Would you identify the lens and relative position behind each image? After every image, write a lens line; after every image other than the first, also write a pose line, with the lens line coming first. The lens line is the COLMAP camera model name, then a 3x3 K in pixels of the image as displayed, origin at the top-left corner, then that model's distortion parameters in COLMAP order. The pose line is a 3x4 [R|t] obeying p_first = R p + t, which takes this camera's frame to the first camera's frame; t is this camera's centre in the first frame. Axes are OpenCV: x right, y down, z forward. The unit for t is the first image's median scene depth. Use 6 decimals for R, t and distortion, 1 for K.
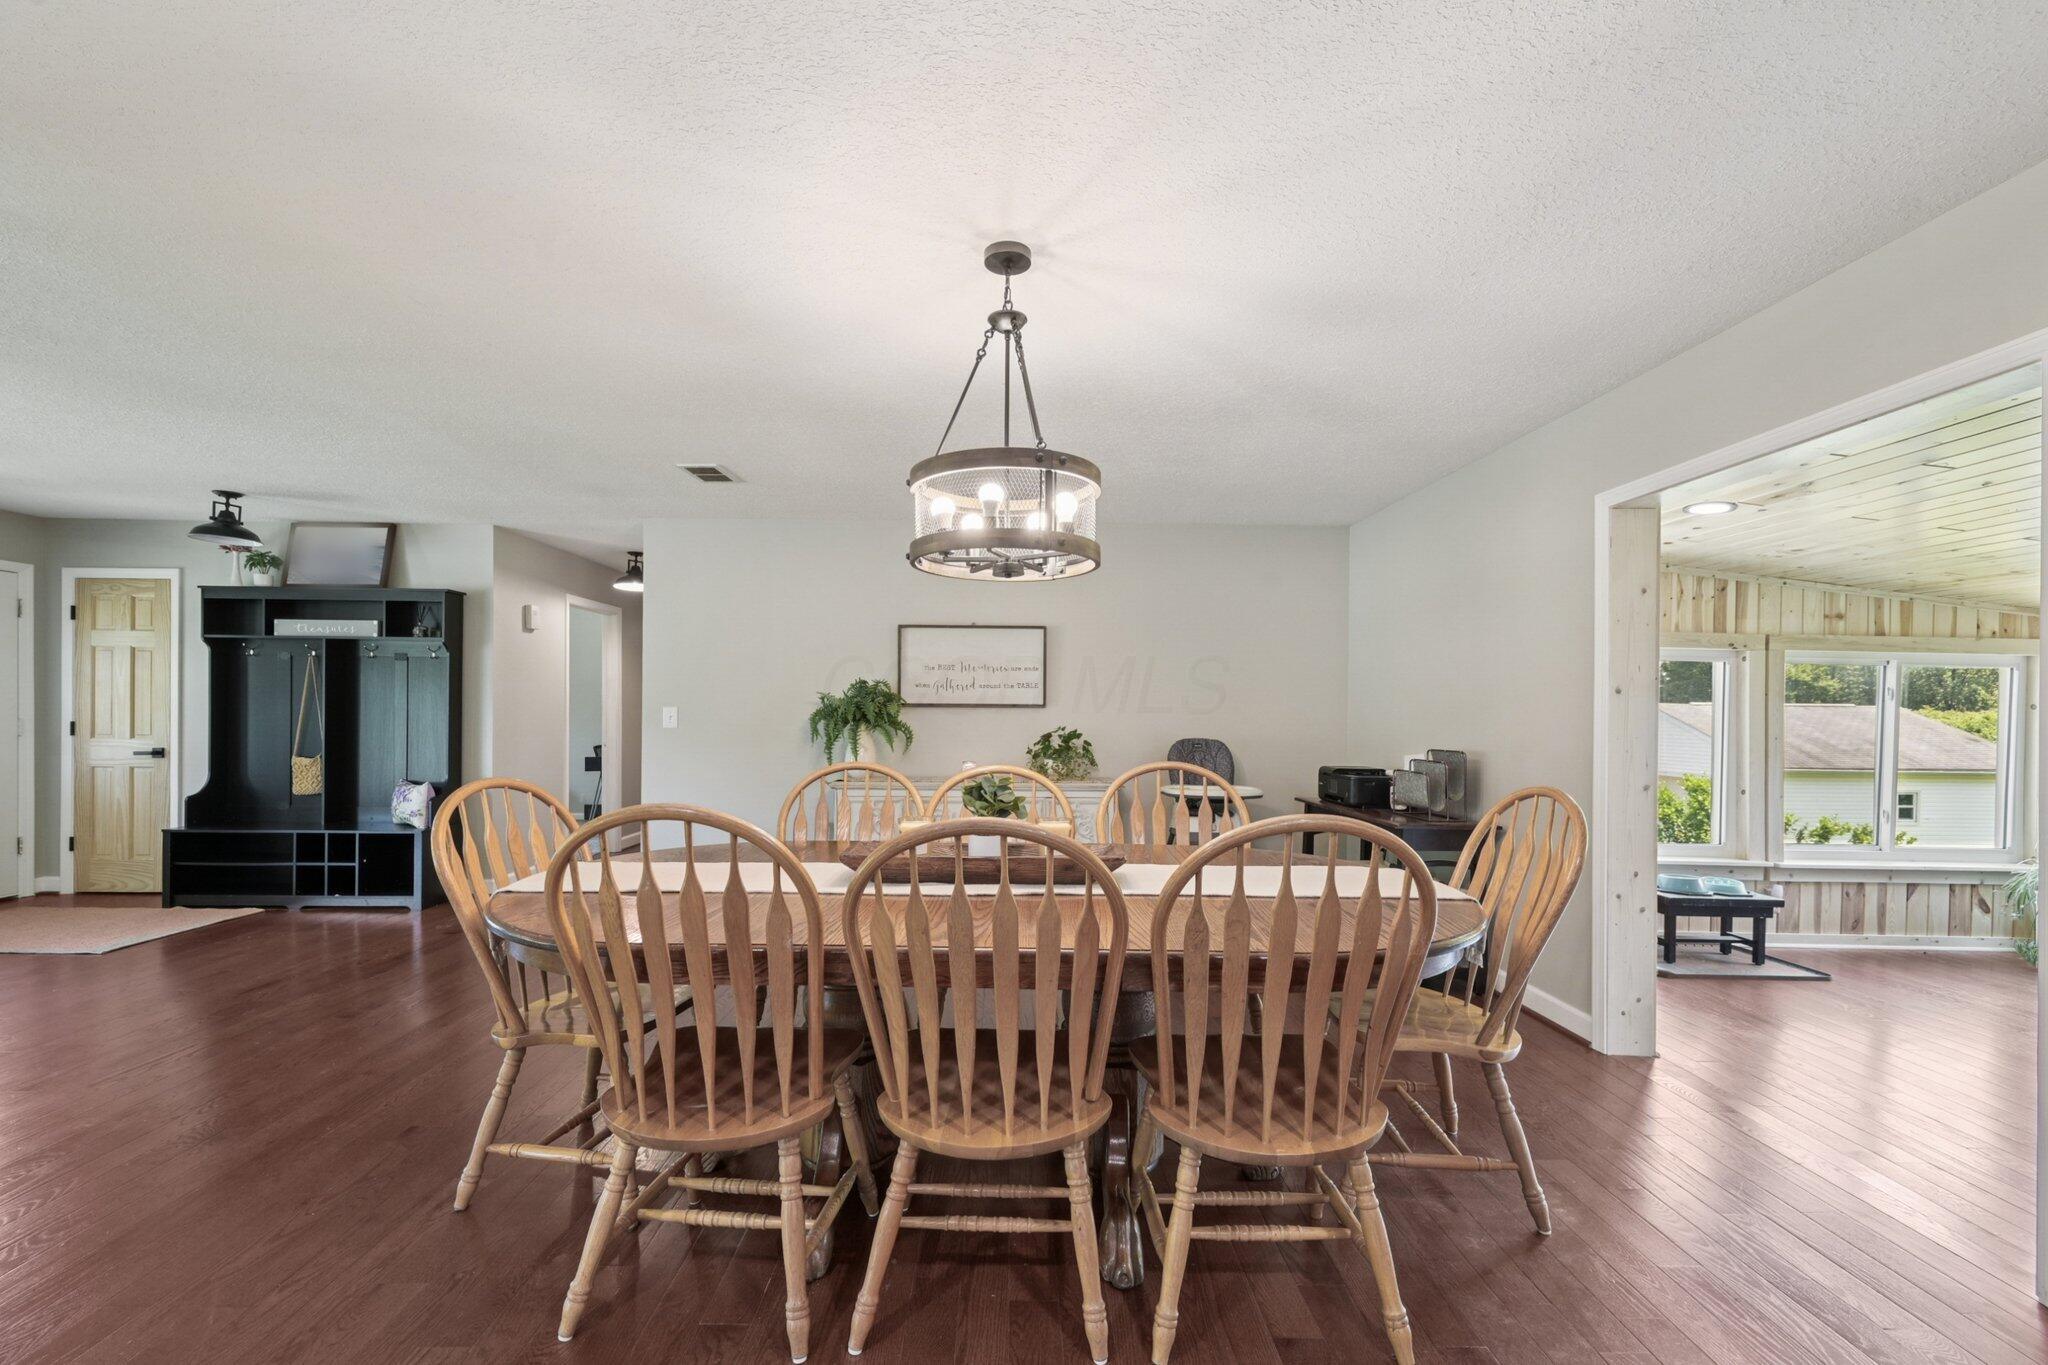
lens RADIAL K [[834.5, 0, 1005.8], [0, 834.5, 718.1], [0, 0, 1]] dist [0.002053, 0.000179]
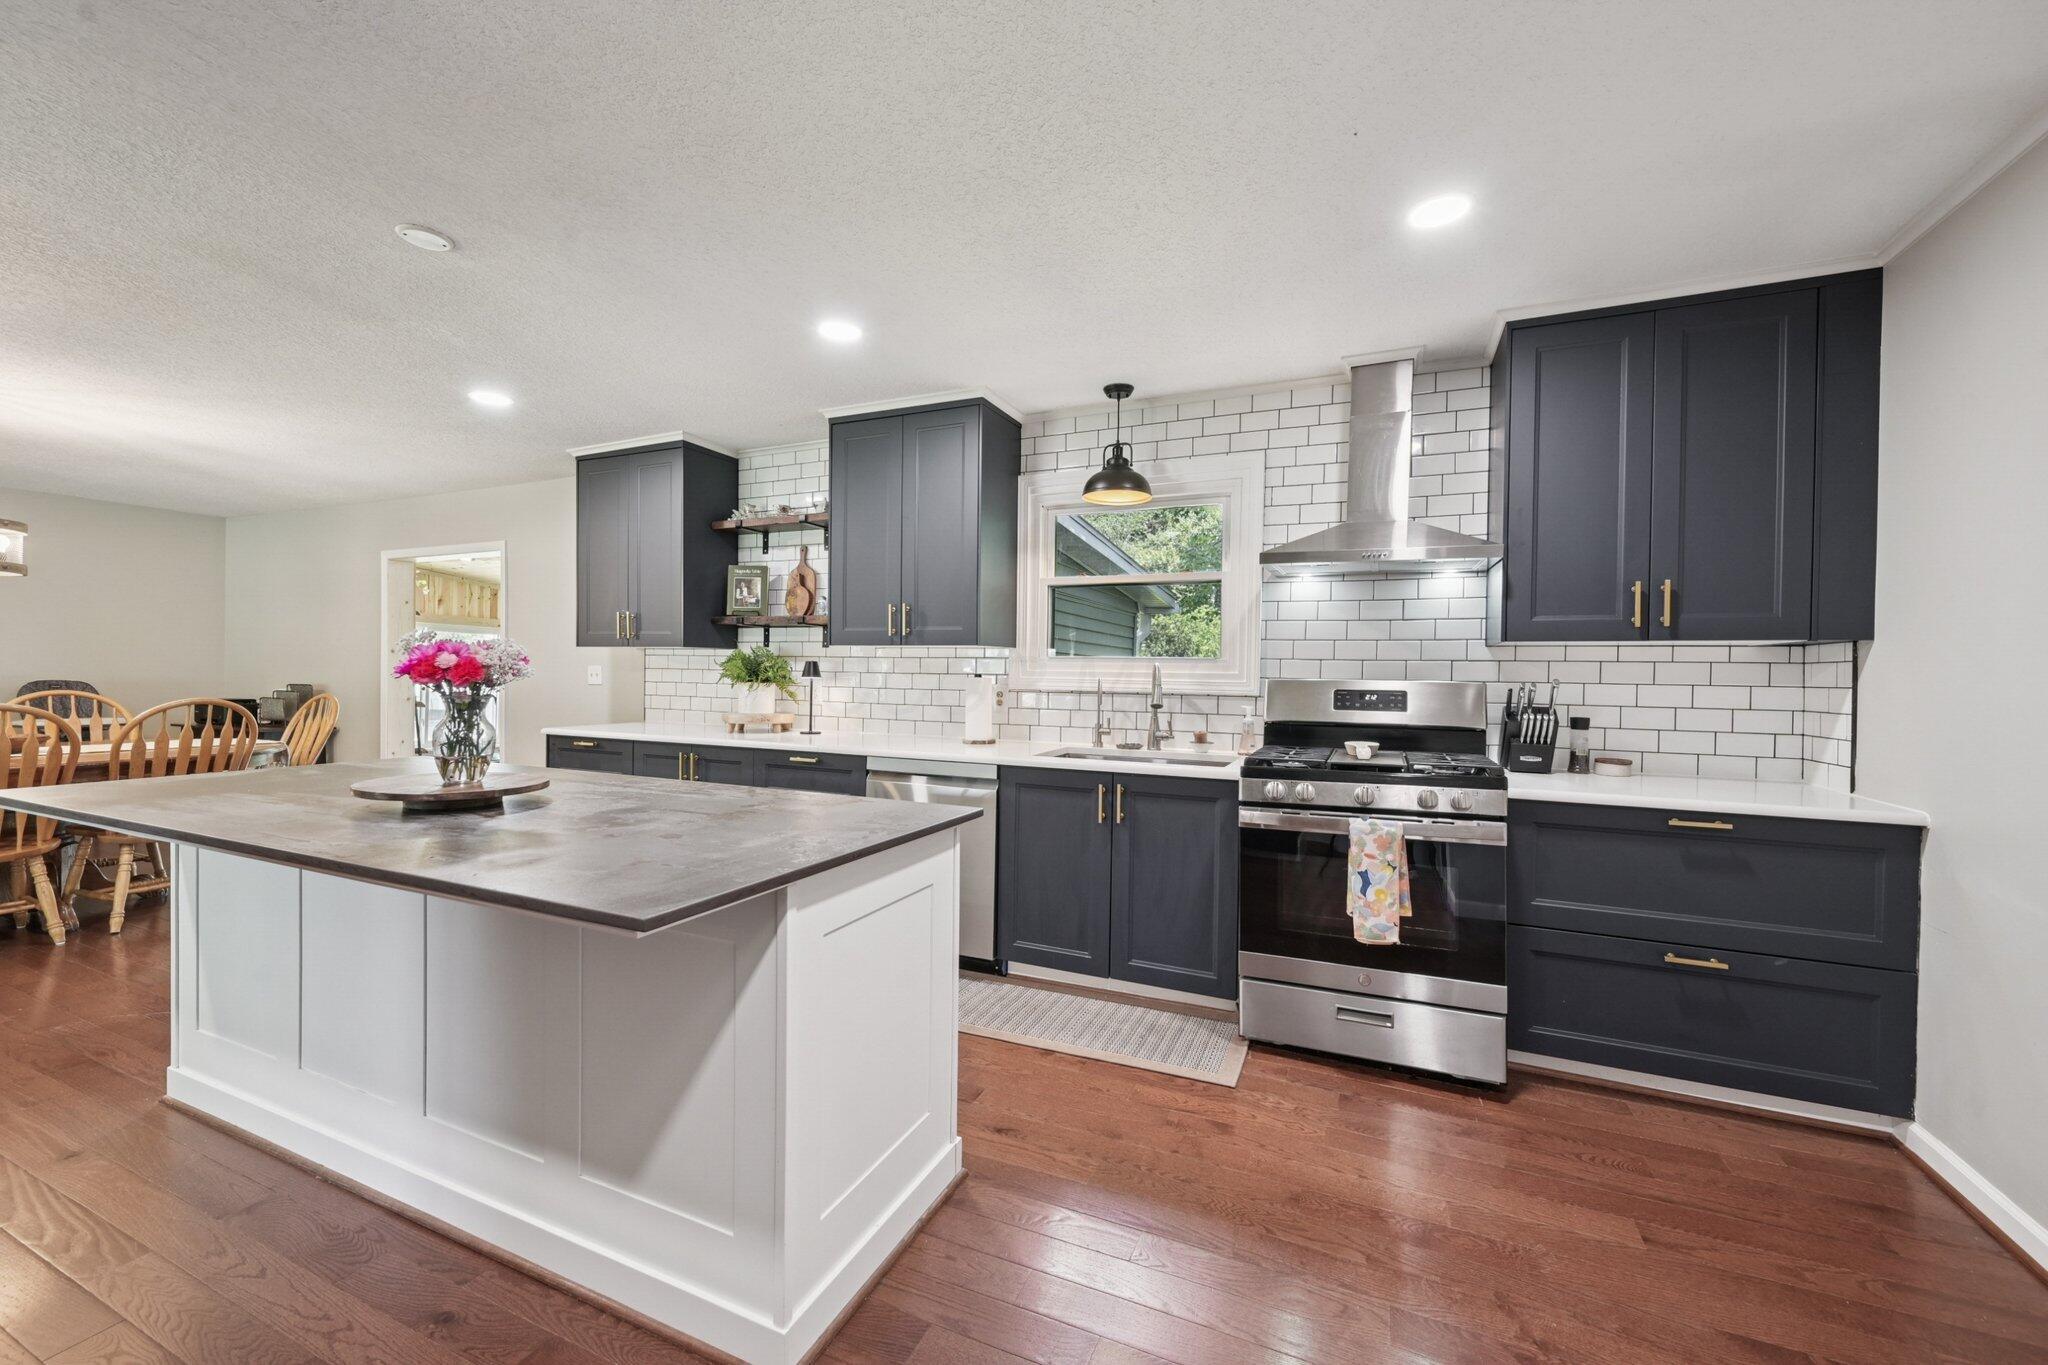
lens RADIAL K [[818.2, 0, 1015.5], [0, 818.2, 679.5], [0, 0, 1]] dist [0.000654, -0.000087]
pose [[0.409015, -0.004830, 0.912515, -0.267984], [-0.006125, 0.999949, 0.008039, 0.005733], [-0.912507, -0.008877, 0.408964, -0.693405]]
